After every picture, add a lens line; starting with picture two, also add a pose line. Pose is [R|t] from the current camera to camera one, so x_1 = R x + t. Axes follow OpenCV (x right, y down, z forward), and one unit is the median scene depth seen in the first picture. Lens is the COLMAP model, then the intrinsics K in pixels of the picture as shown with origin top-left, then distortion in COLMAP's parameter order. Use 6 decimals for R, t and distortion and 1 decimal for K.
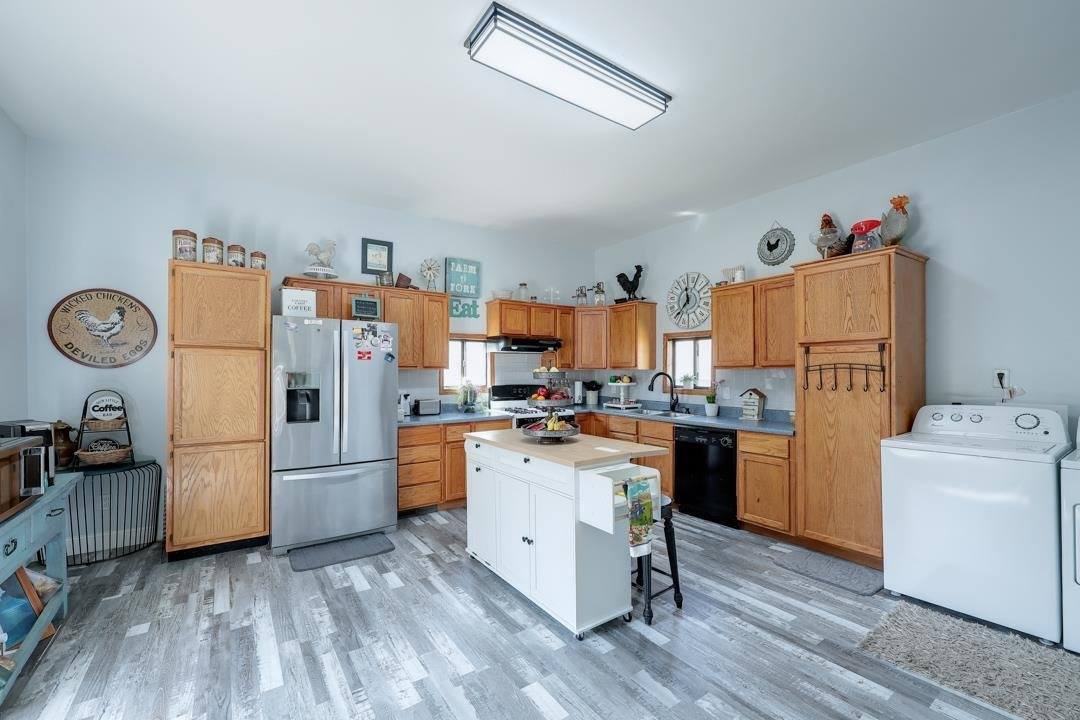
lens RADIAL K [[438.1, 0, 535.7], [0, 438.1, 368.5], [0, 0, 1]] dist [0.000328, 0.000134]
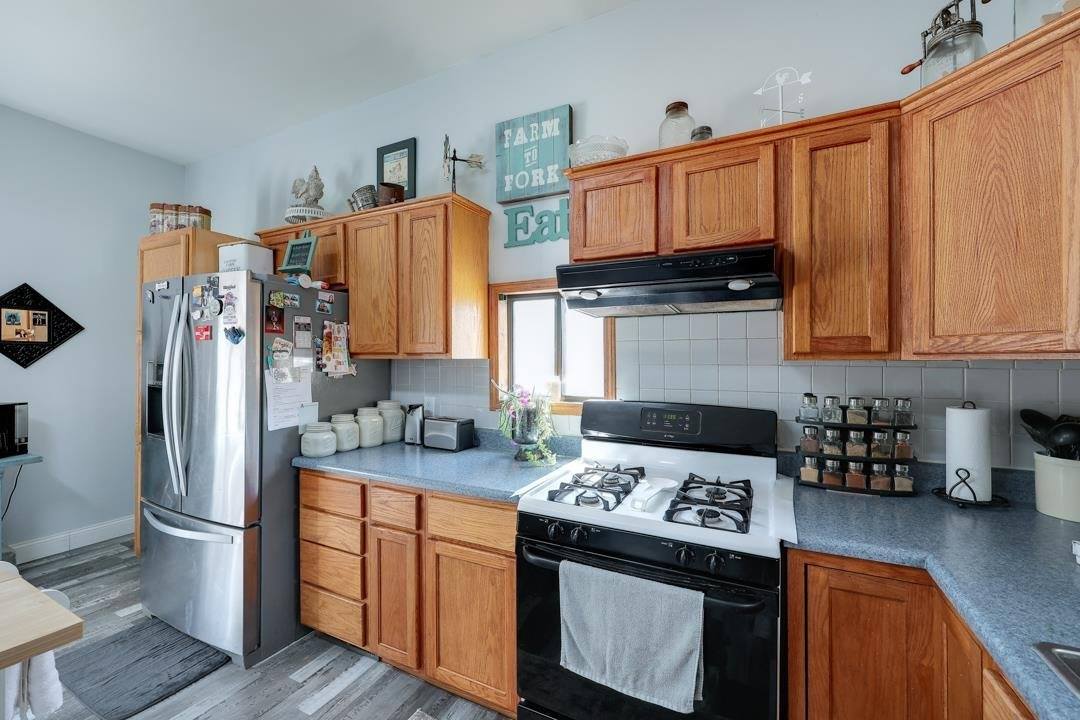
lens RADIAL K [[438.1, 0, 537.9], [0, 438.1, 356.9], [0, 0, 1]] dist [0.000328, 0.000134]
pose [[0.478854, -0.005991, -0.877874, 0.341171], [-0.002055, 0.999966, -0.007945, 0.004813], [0.877892, 0.005608, 0.478826, 1.177568]]
